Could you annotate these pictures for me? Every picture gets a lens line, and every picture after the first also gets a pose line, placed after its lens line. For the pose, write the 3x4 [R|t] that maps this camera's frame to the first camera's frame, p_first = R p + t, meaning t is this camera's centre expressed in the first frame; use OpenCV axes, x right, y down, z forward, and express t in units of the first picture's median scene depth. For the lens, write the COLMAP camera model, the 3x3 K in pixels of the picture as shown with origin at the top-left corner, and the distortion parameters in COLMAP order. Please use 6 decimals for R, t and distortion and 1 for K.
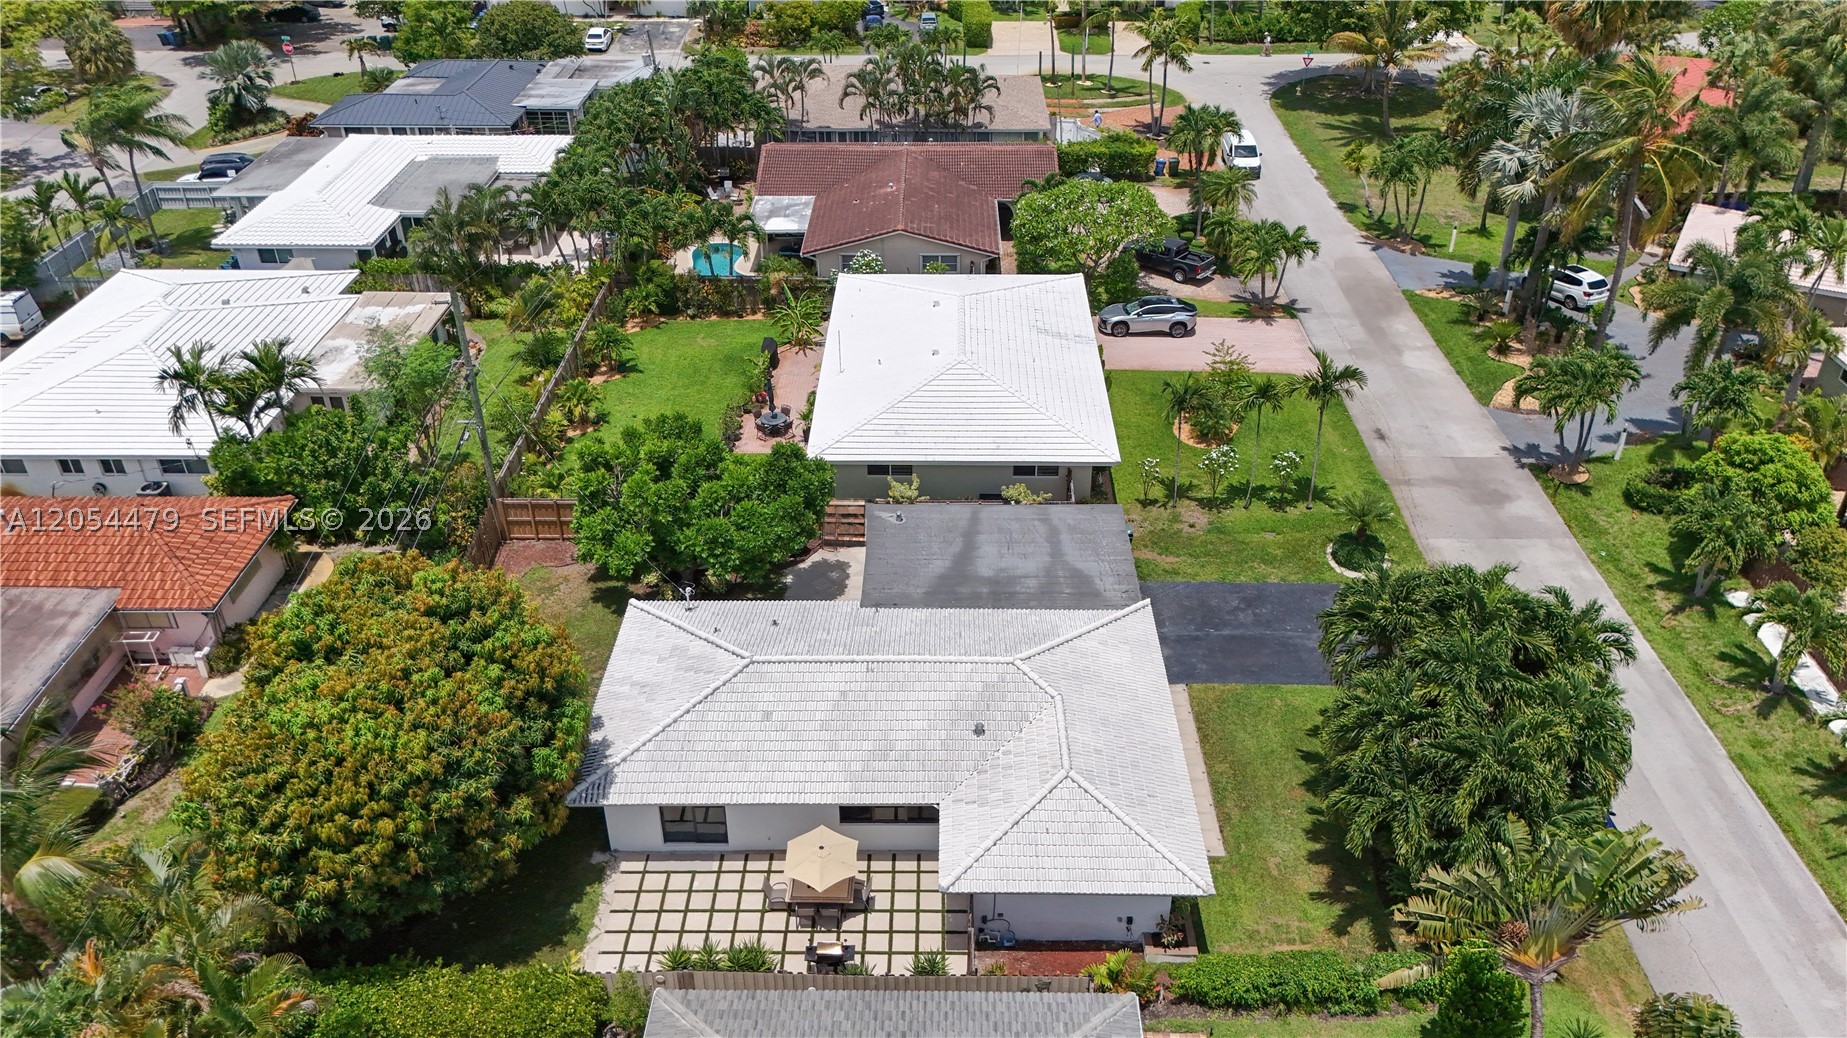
lens RADIAL K [[1414.6, 0, 916.1], [0, 1414.6, 476.5], [0, 0, 1]] dist [0.071901, -0.102738]
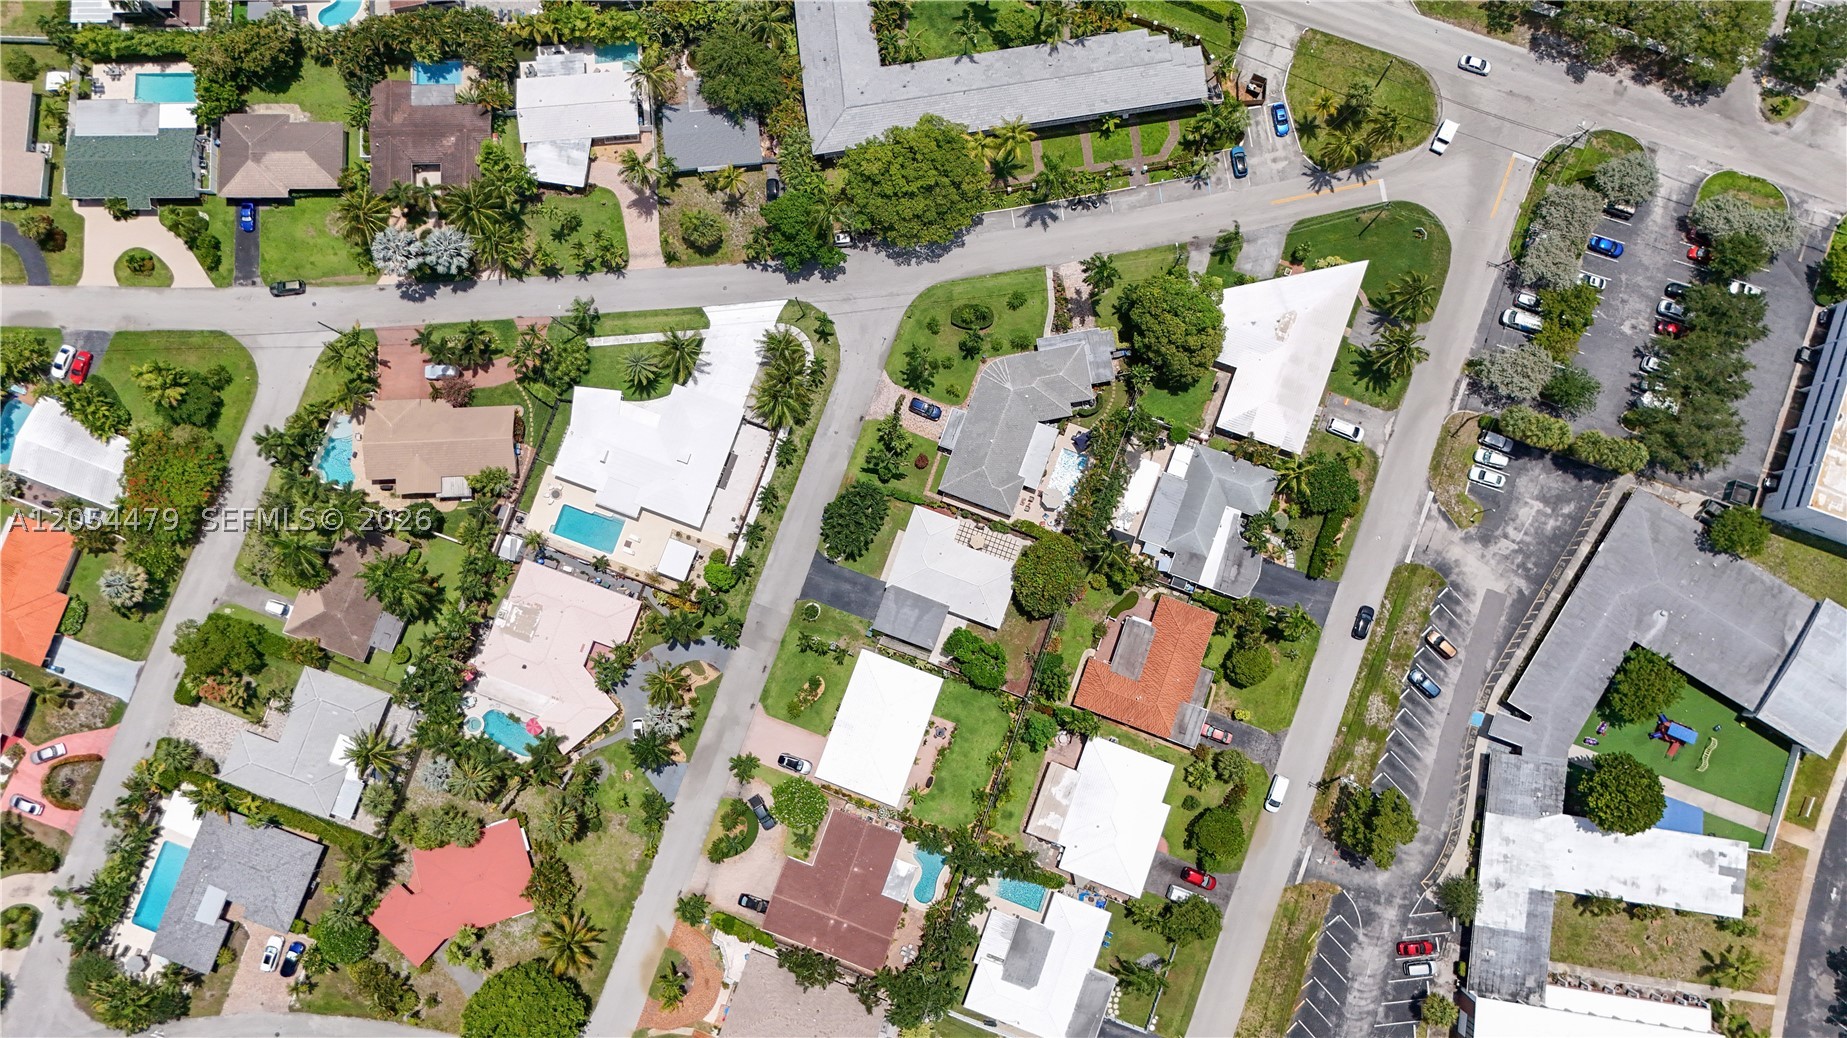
lens RADIAL K [[1360.9, 0, 923.5], [0, 1360.9, 519.0], [0, 0, 1]] dist [0.068754, -0.092536]
pose [[-0.944972, -0.325075, 0.036804, -0.024031], [0.170503, -0.393356, 0.903438, -2.942740], [-0.279207, 0.859999, 0.427137, -0.802042]]
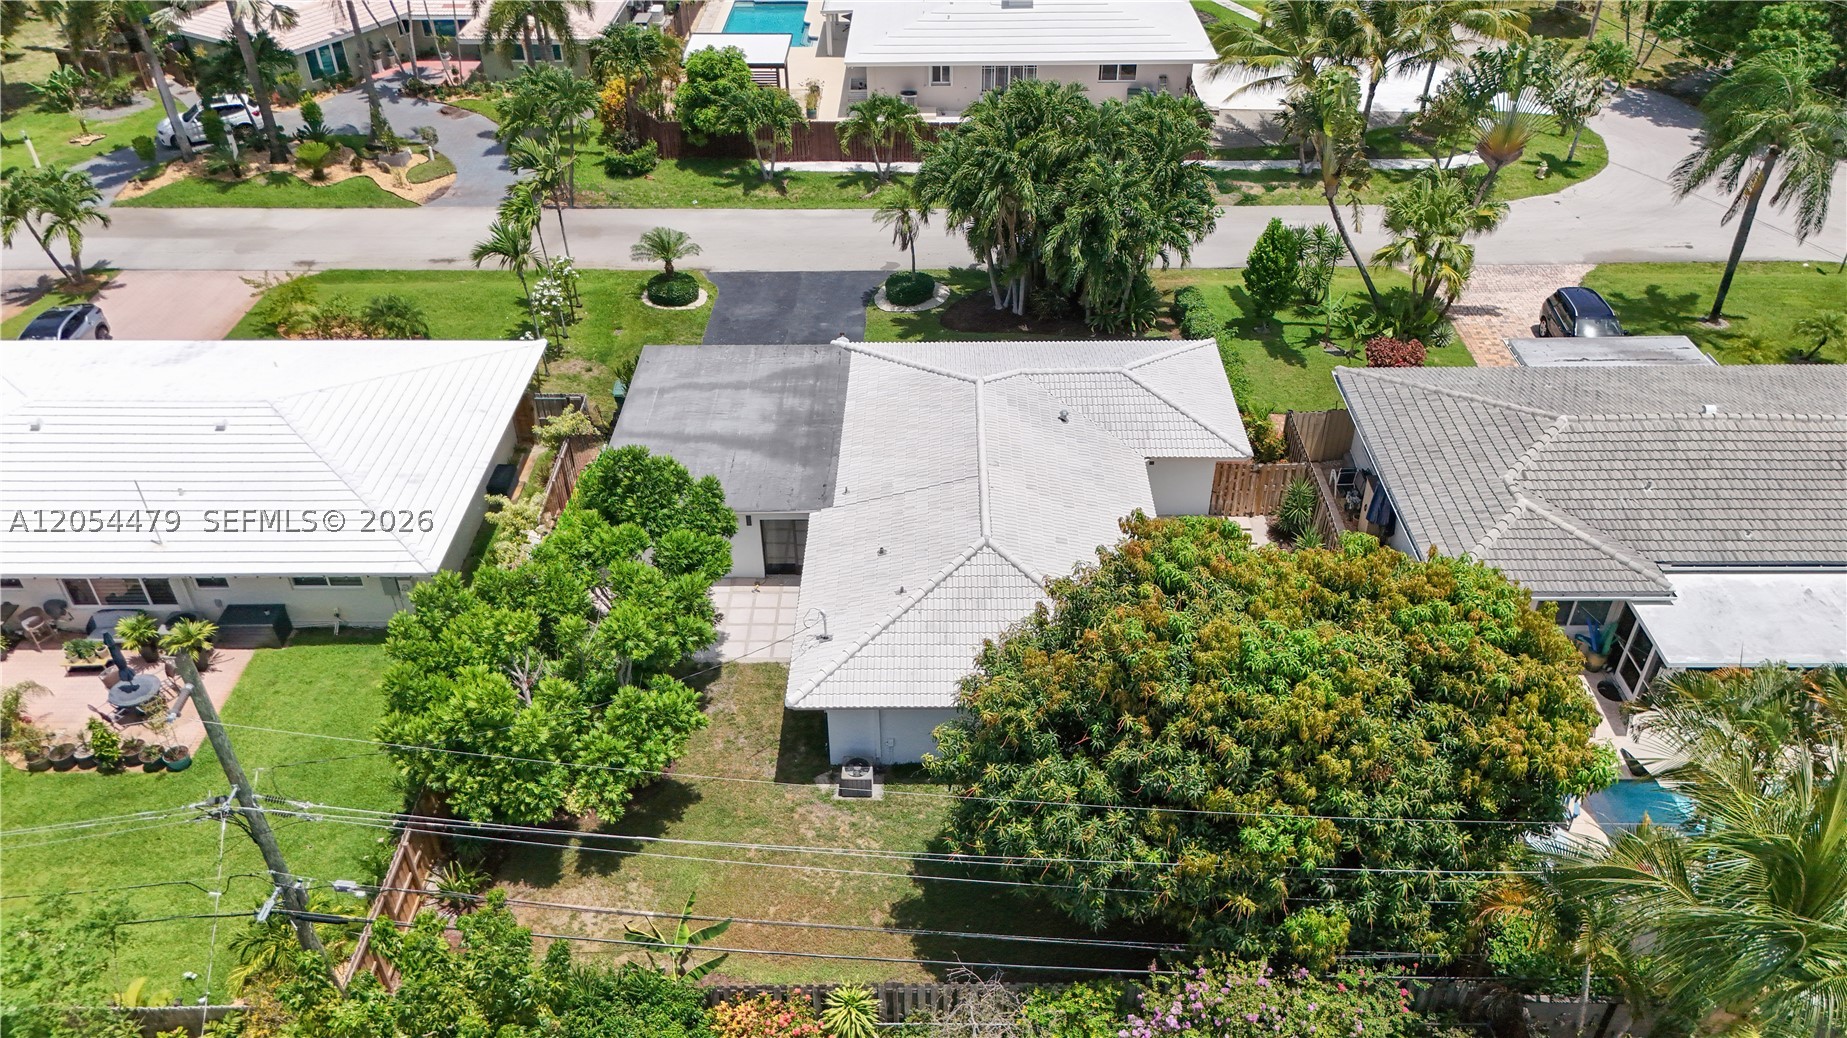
lens RADIAL K [[1360.9, 0, 923.5], [0, 1360.9, 519.0], [0, 0, 1]] dist [0.068754, -0.092536]
pose [[-0.009160, -0.579631, 0.814828, -0.581839], [0.504127, 0.701052, 0.504363, -0.231582], [-0.863581, 0.415397, 0.285786, 0.600454]]
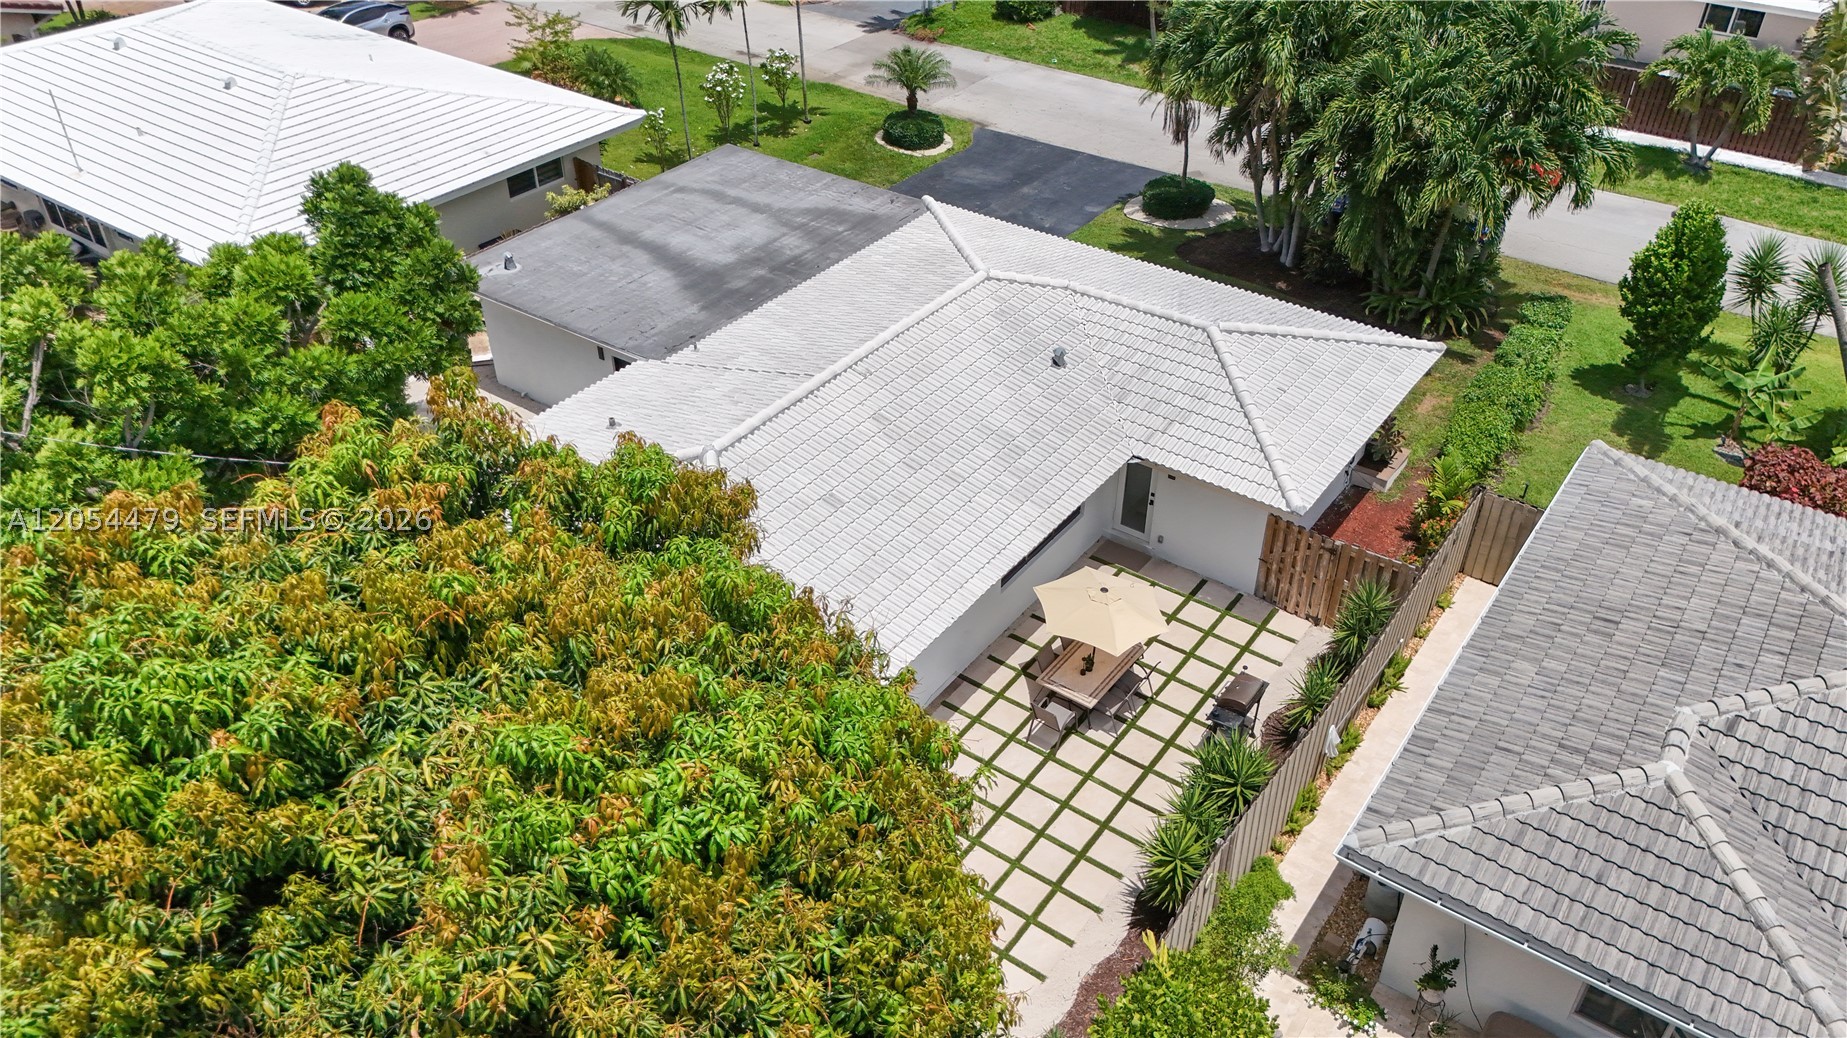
lens RADIAL K [[1360.9, 0, 923.5], [0, 1360.9, 519.0], [0, 0, 1]] dist [0.068754, -0.092536]
pose [[0.569905, -0.477032, 0.669066, -0.327106], [0.401836, 0.872027, 0.279459, 0.028065], [-0.716754, 0.109590, 0.688661, 0.445155]]
